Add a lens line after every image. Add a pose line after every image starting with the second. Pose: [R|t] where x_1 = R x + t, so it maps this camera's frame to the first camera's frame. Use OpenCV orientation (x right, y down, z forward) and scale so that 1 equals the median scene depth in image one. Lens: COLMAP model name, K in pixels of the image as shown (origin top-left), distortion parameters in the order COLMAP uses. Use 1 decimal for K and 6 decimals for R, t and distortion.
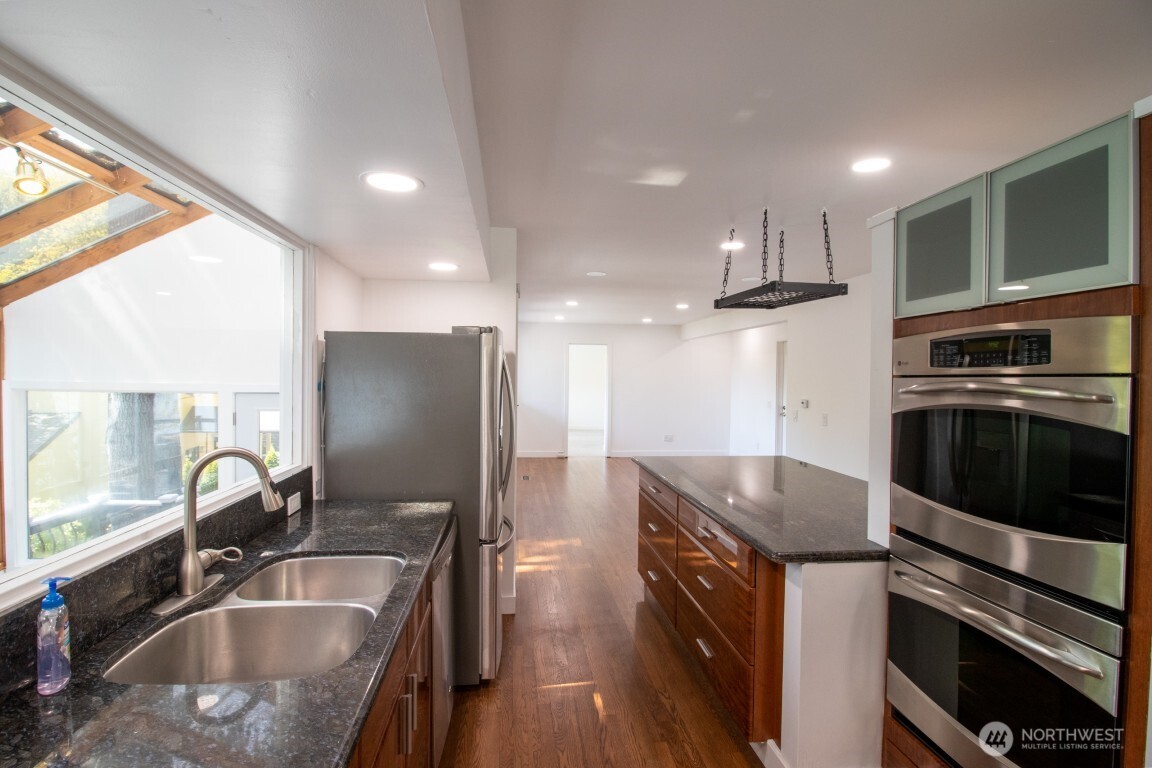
lens RADIAL K [[538.4, 0, 575.9], [0, 538.4, 382.7], [0, 0, 1]] dist [-0.003750, -0.009027]
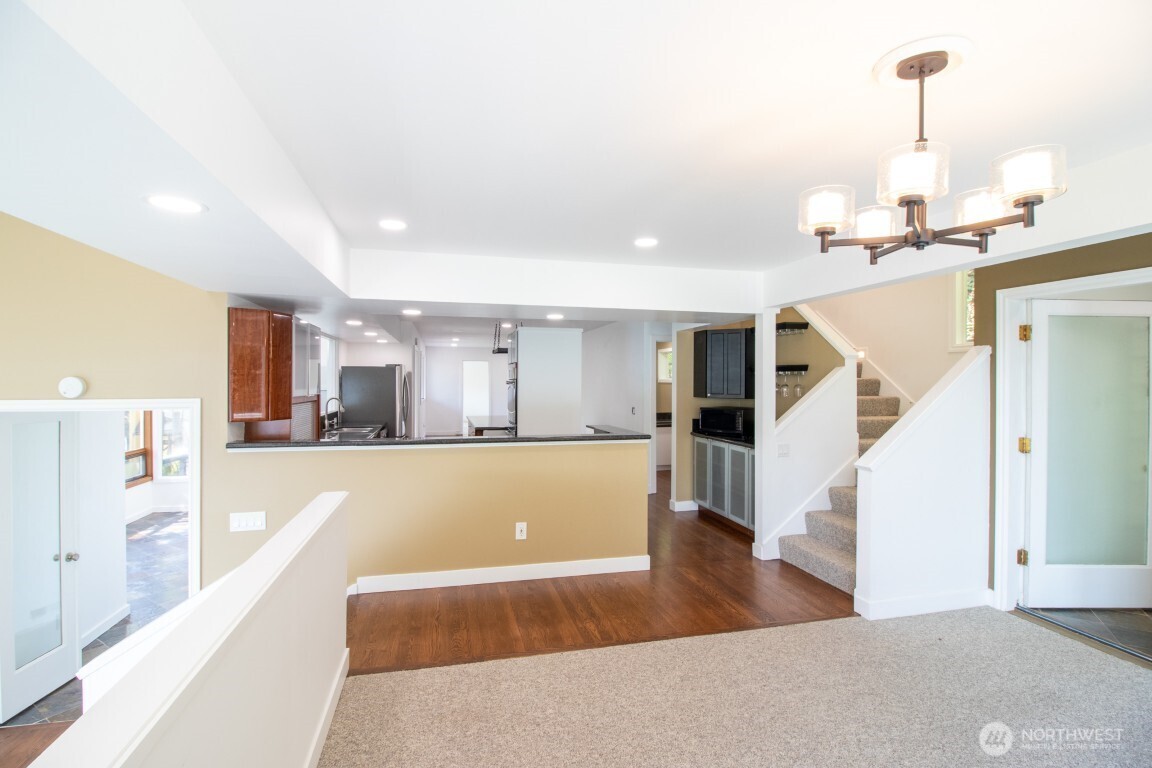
lens RADIAL K [[538.4, 0, 579.6], [0, 538.4, 381.5], [0, 0, 1]] dist [-0.003750, -0.009027]
pose [[0.991226, -0.012725, 0.131561, 0.114632], [0.014903, 0.999768, -0.015583, 0.013886], [-0.131332, 0.017407, 0.991186, -0.539992]]
